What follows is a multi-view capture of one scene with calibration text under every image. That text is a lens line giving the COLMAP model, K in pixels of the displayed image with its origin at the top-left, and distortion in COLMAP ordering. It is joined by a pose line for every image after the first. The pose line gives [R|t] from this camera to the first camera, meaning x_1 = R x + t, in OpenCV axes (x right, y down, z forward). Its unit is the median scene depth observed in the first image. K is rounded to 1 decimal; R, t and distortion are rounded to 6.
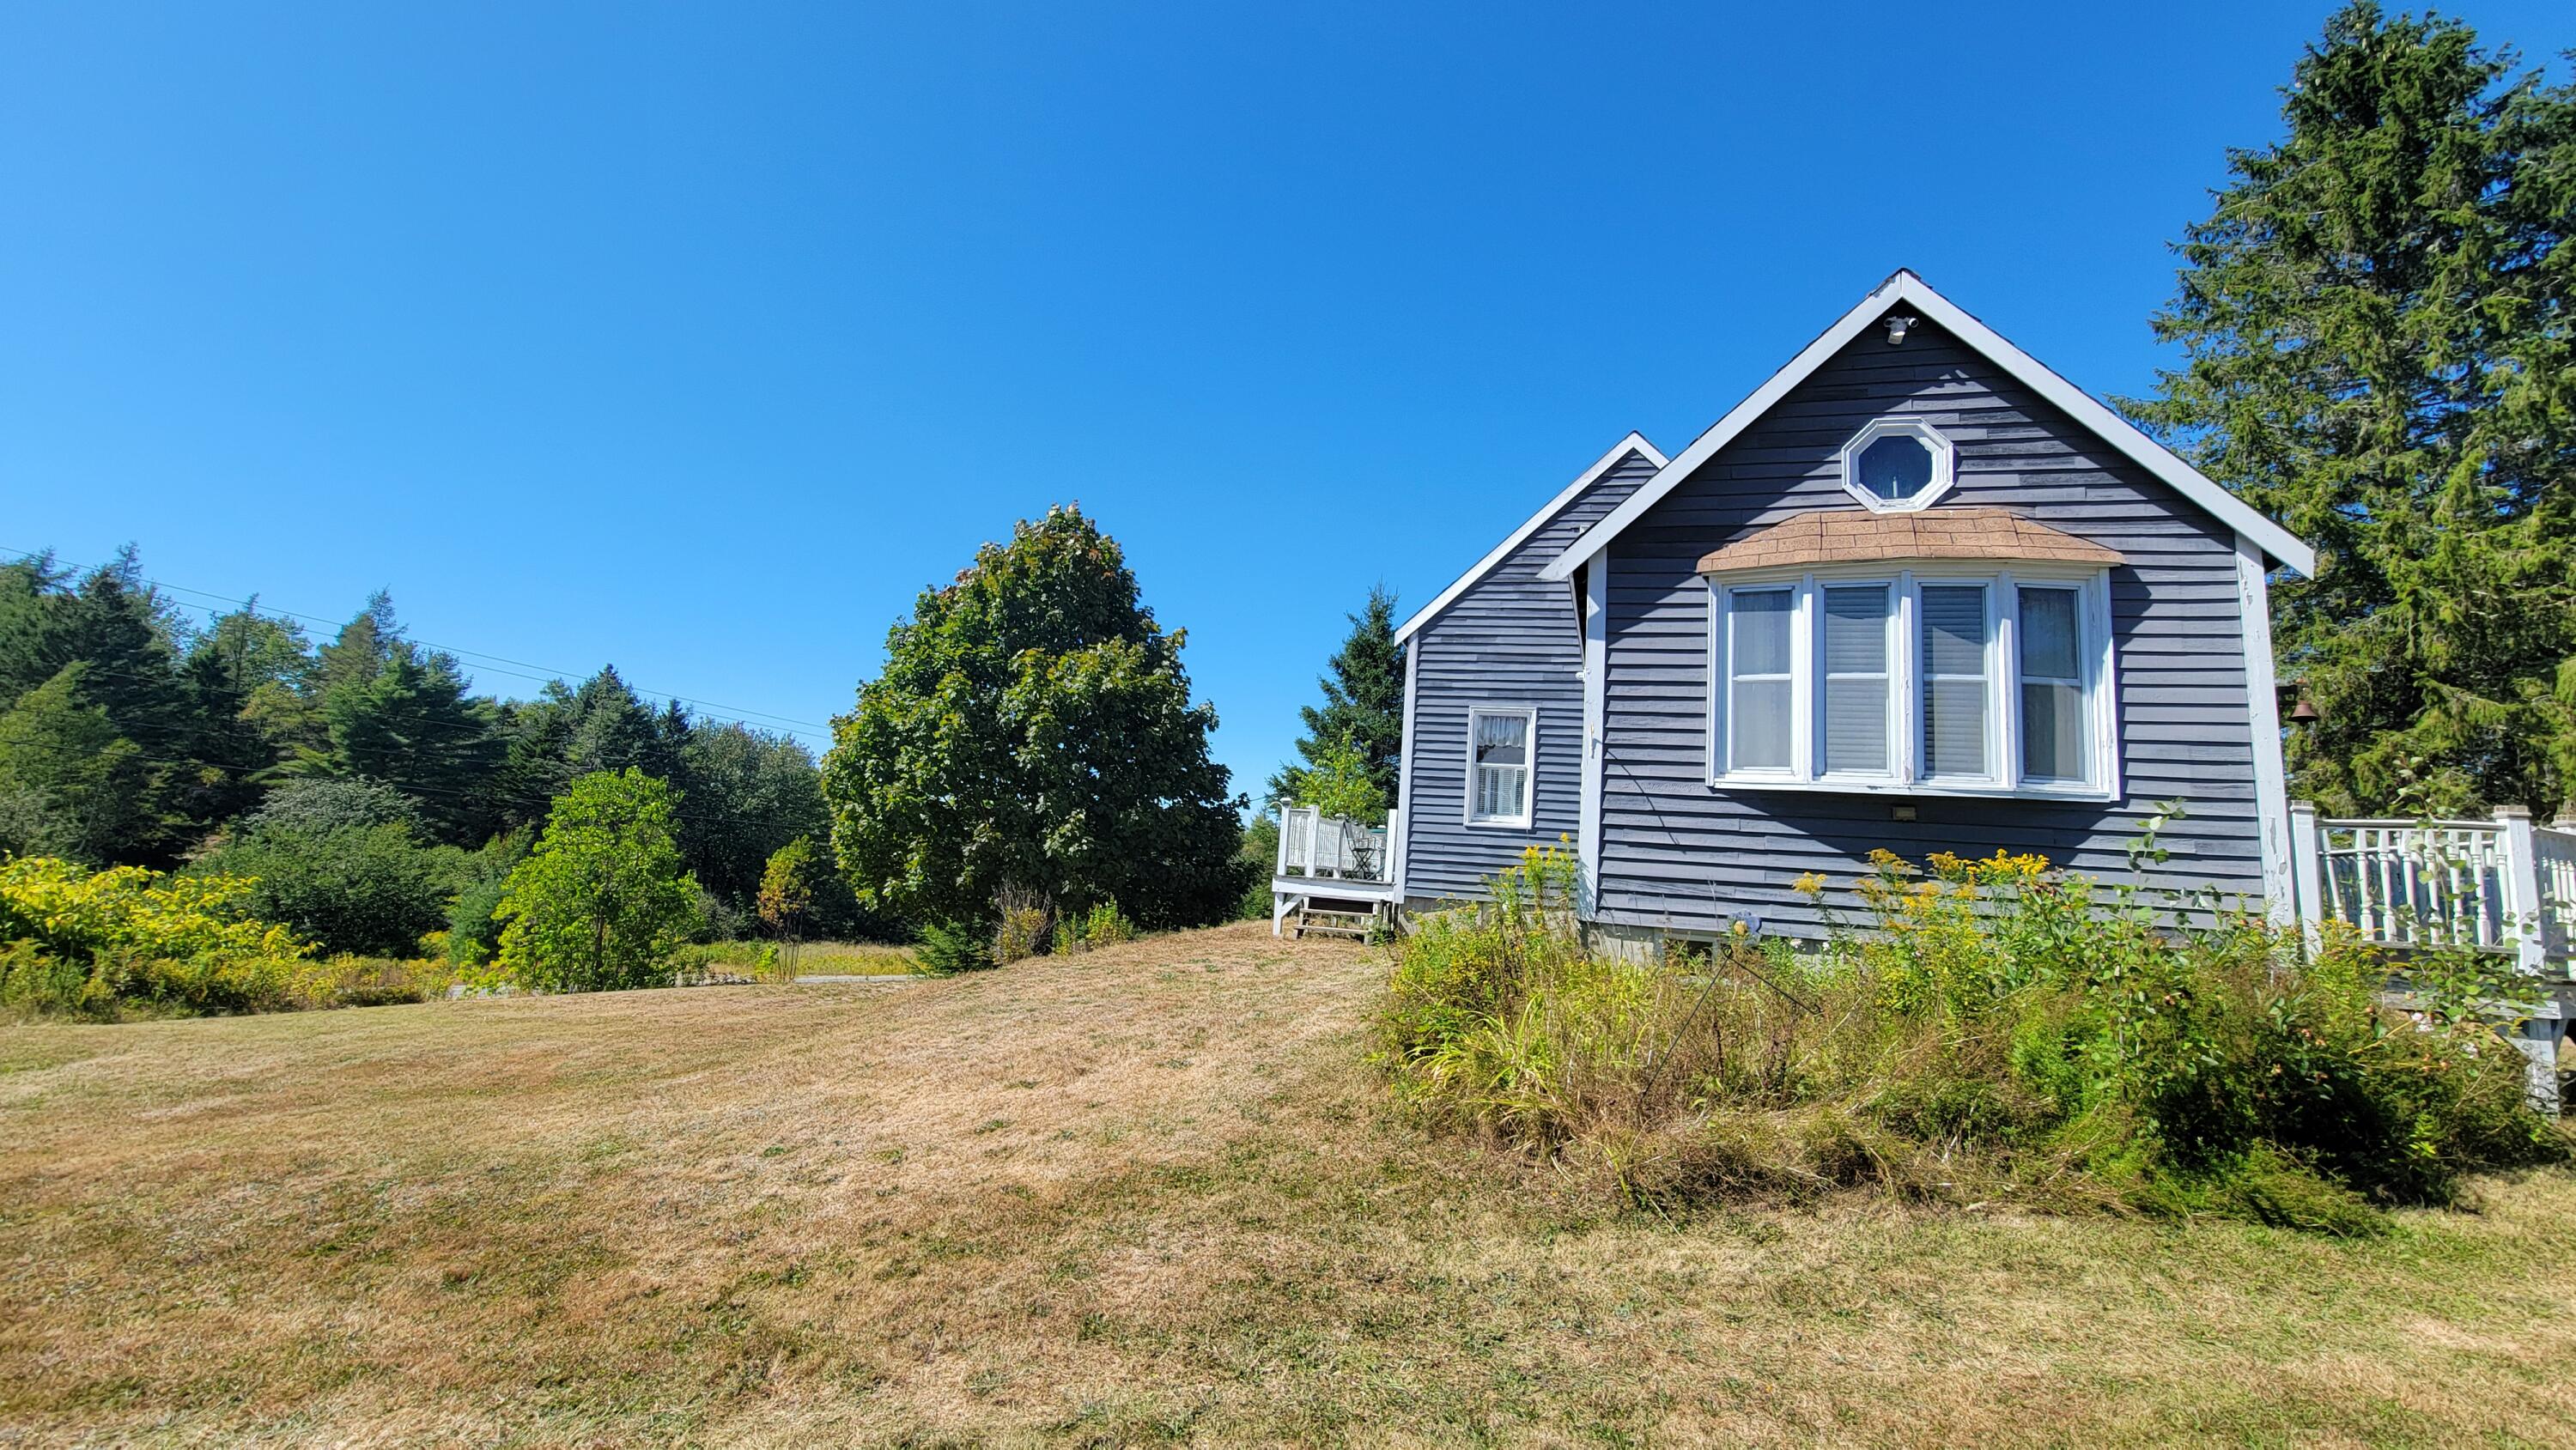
lens RADIAL K [[1054.1, 0, 1298.0], [0, 1054.1, 722.2], [0, 0, 1]] dist [-0.005230, 0.002584]
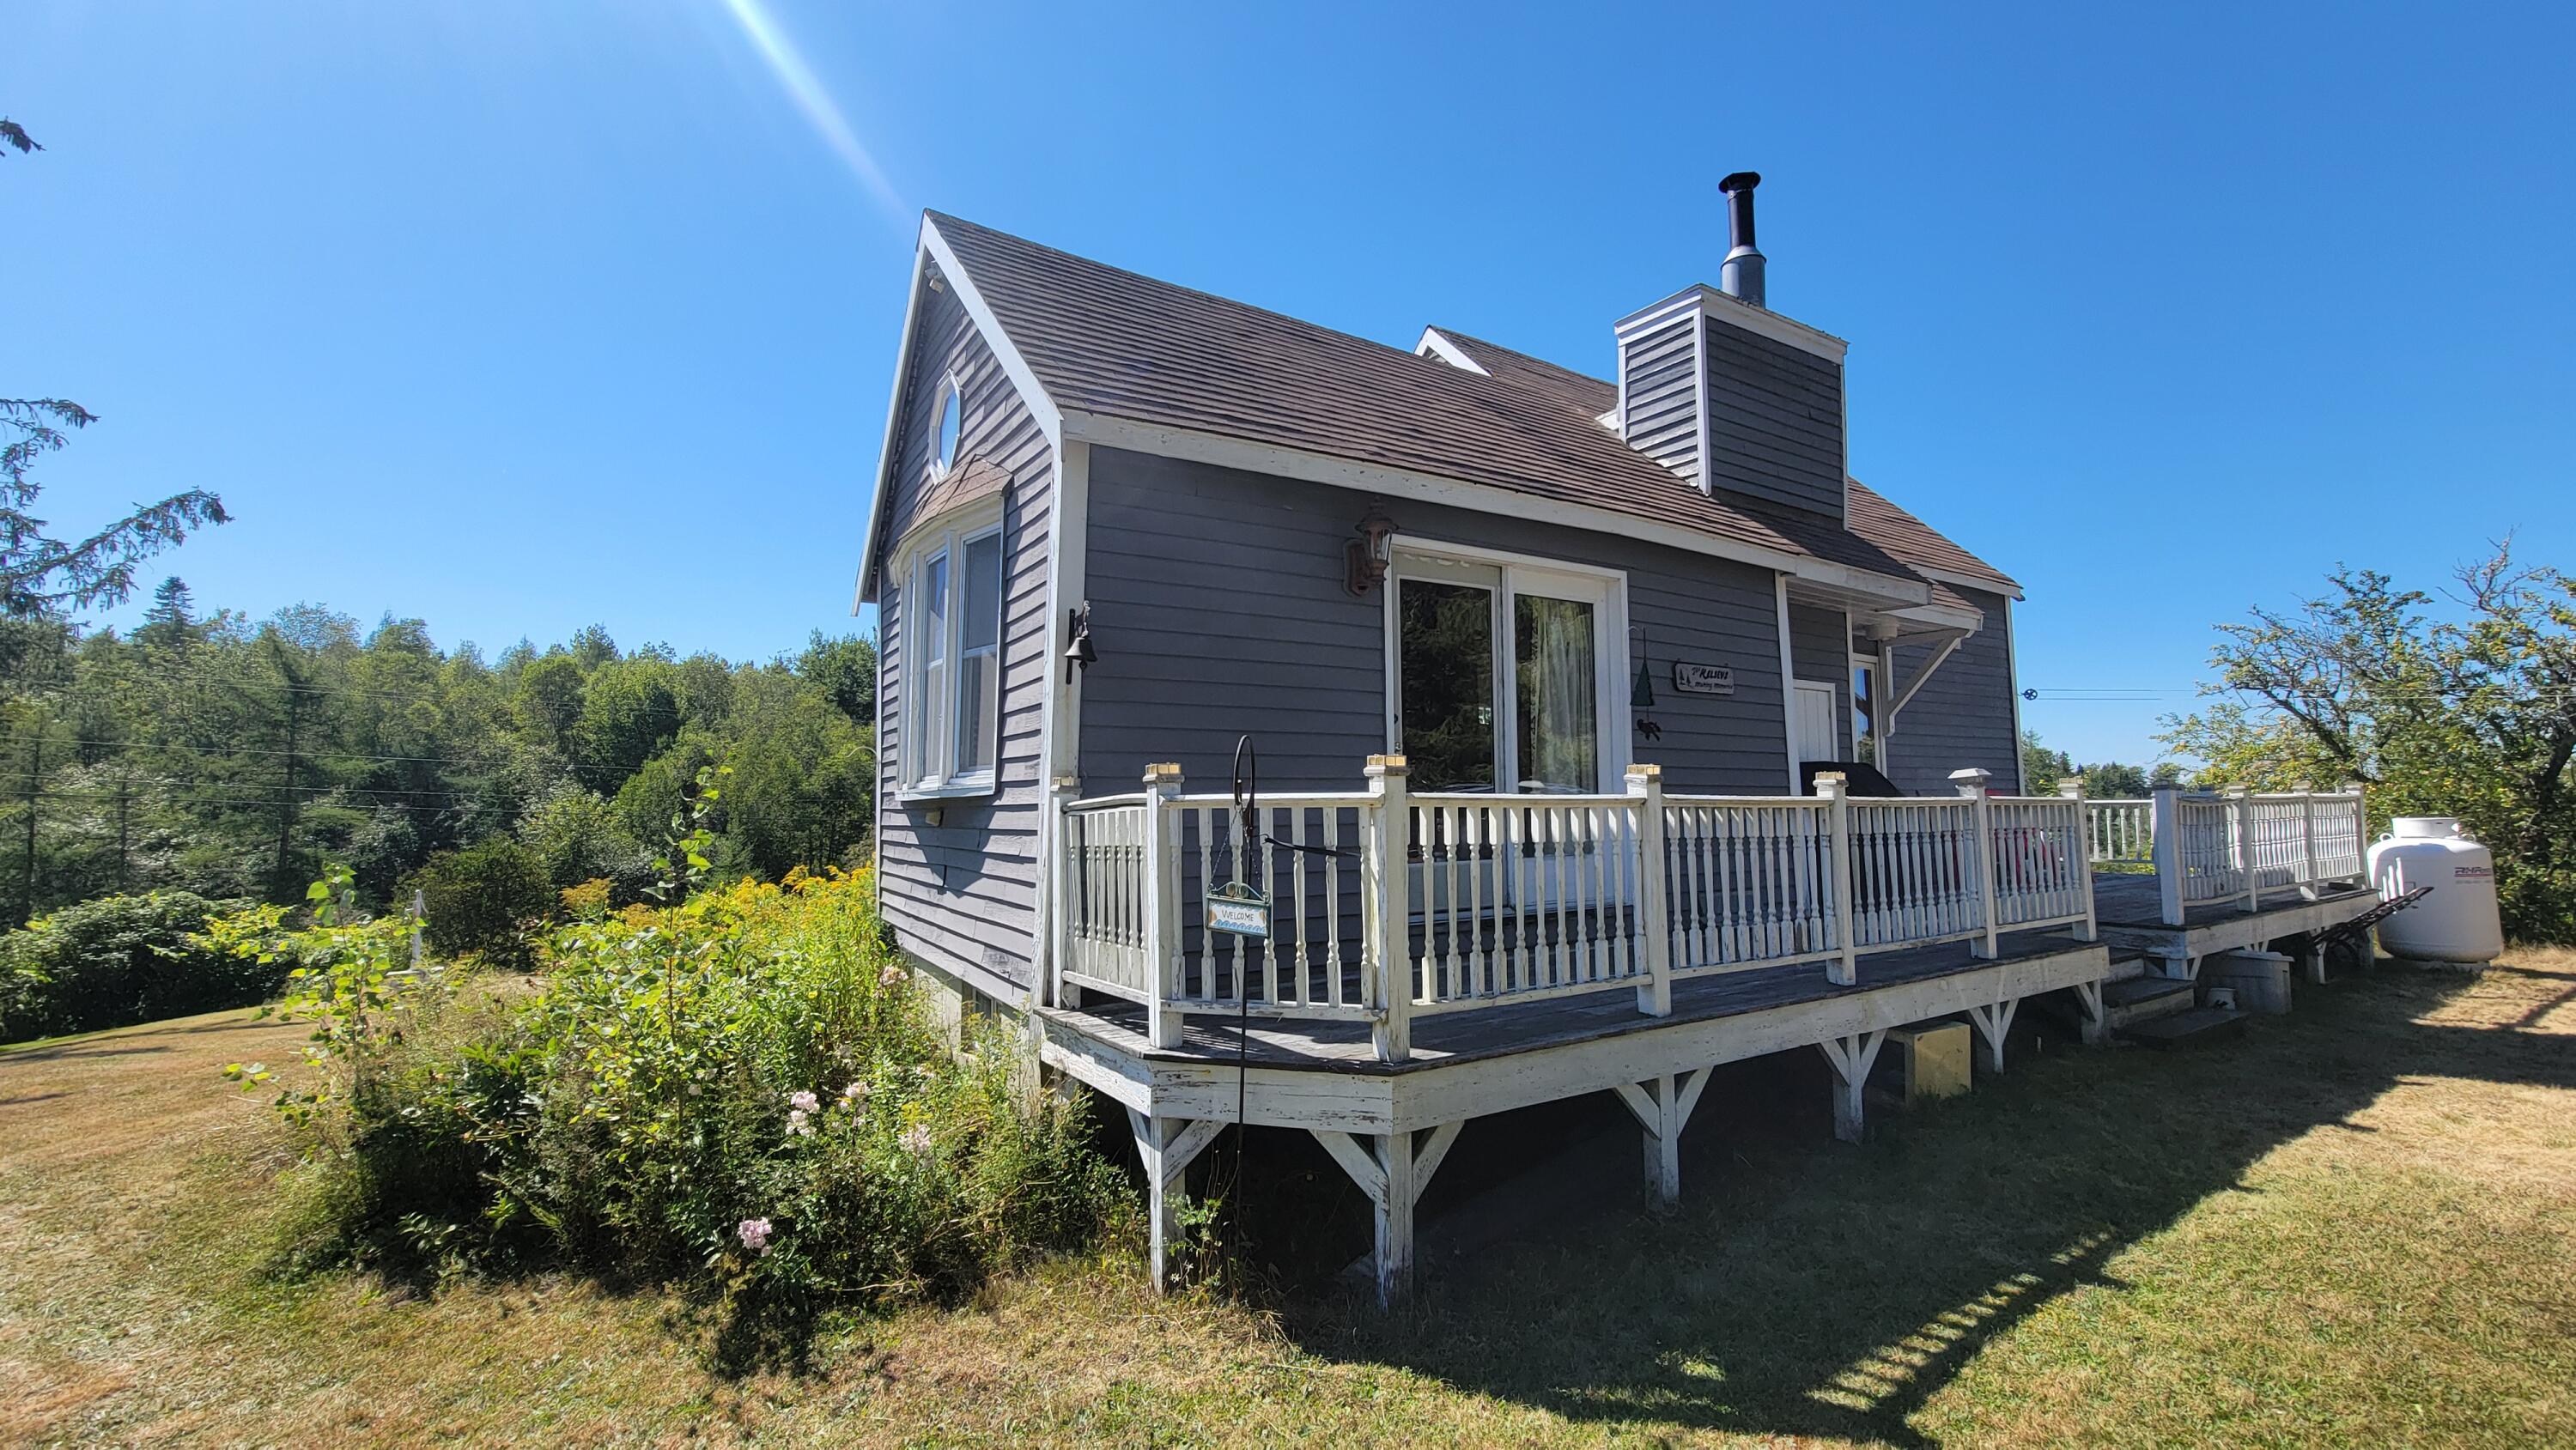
lens RADIAL K [[1054.6, 0, 1298.4], [0, 1054.6, 722.4], [0, 0, 1]] dist [-0.003405, 0.000636]
pose [[0.750281, -0.128599, -0.648491, 0.733573], [0.151946, 0.988183, -0.020166, 0.036091], [0.643421, -0.083405, 0.760955, 0.266409]]
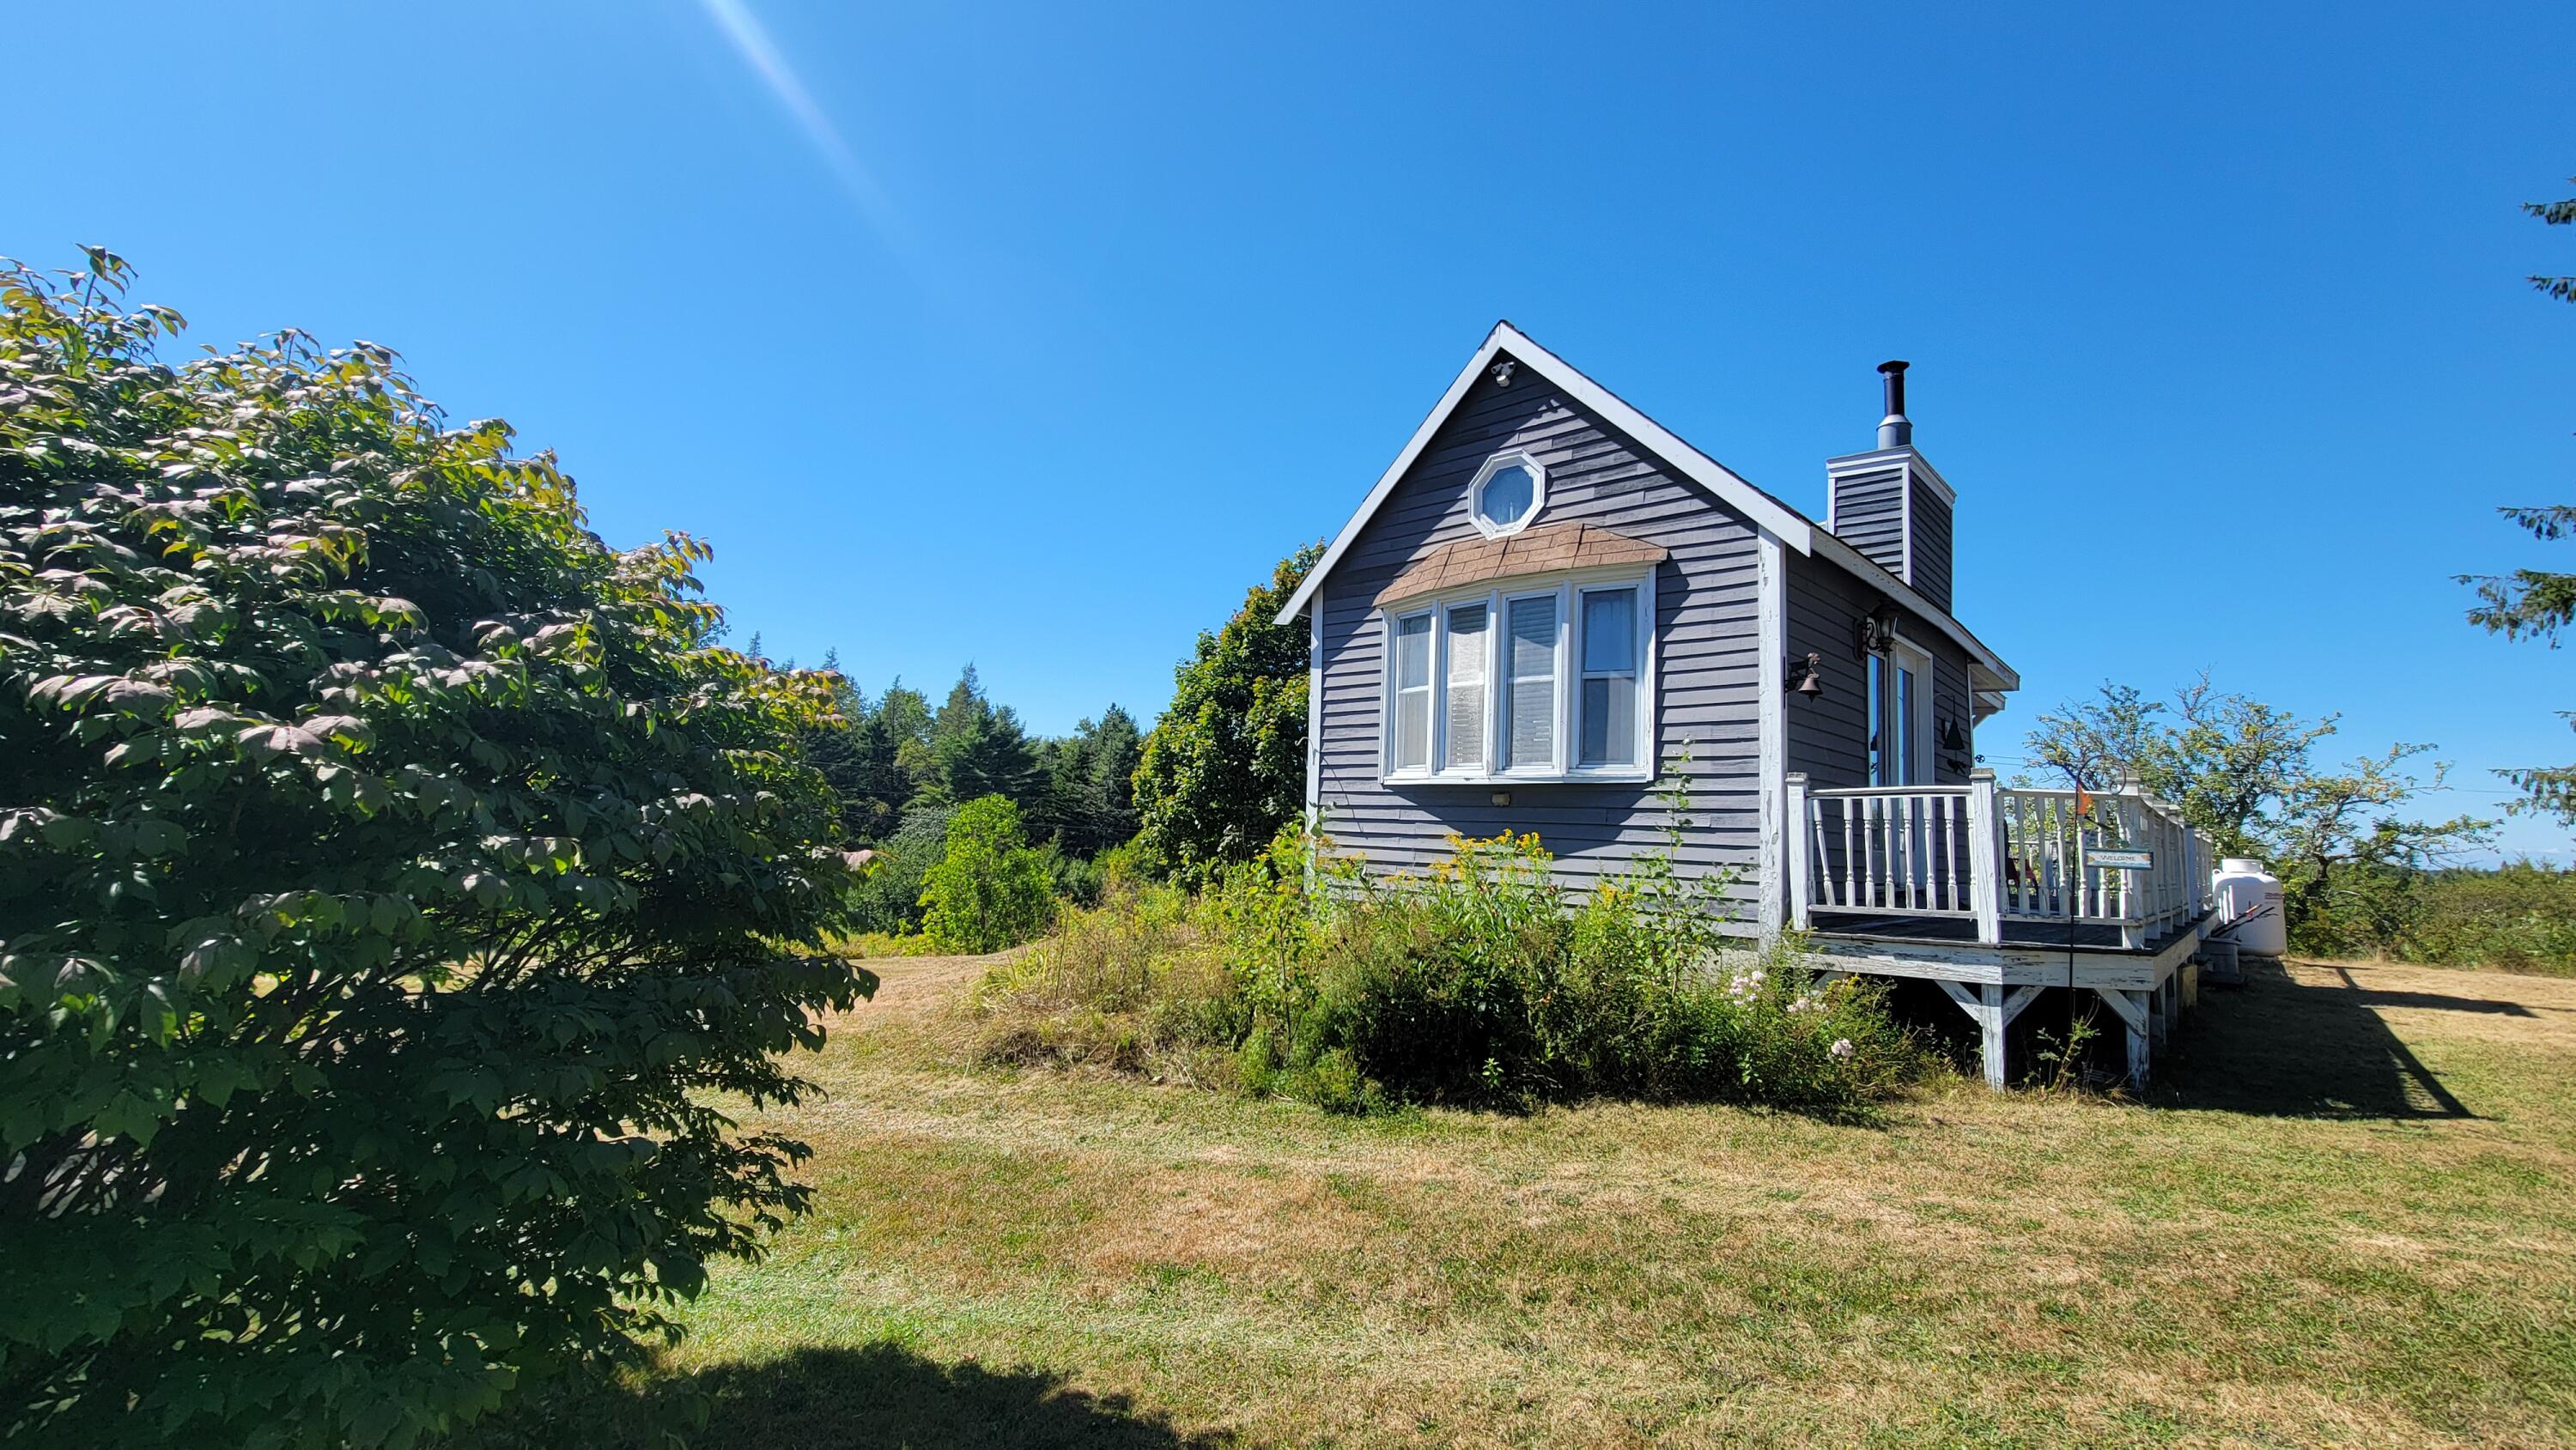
lens RADIAL K [[1054.1, 0, 1298.0], [0, 1054.1, 722.2], [0, 0, 1]] dist [-0.005230, 0.002584]
pose [[0.893978, -0.078962, -0.441099, 0.463542], [0.081985, 0.996558, -0.012236, -0.001302], [0.440547, -0.025225, 0.897375, -0.070910]]
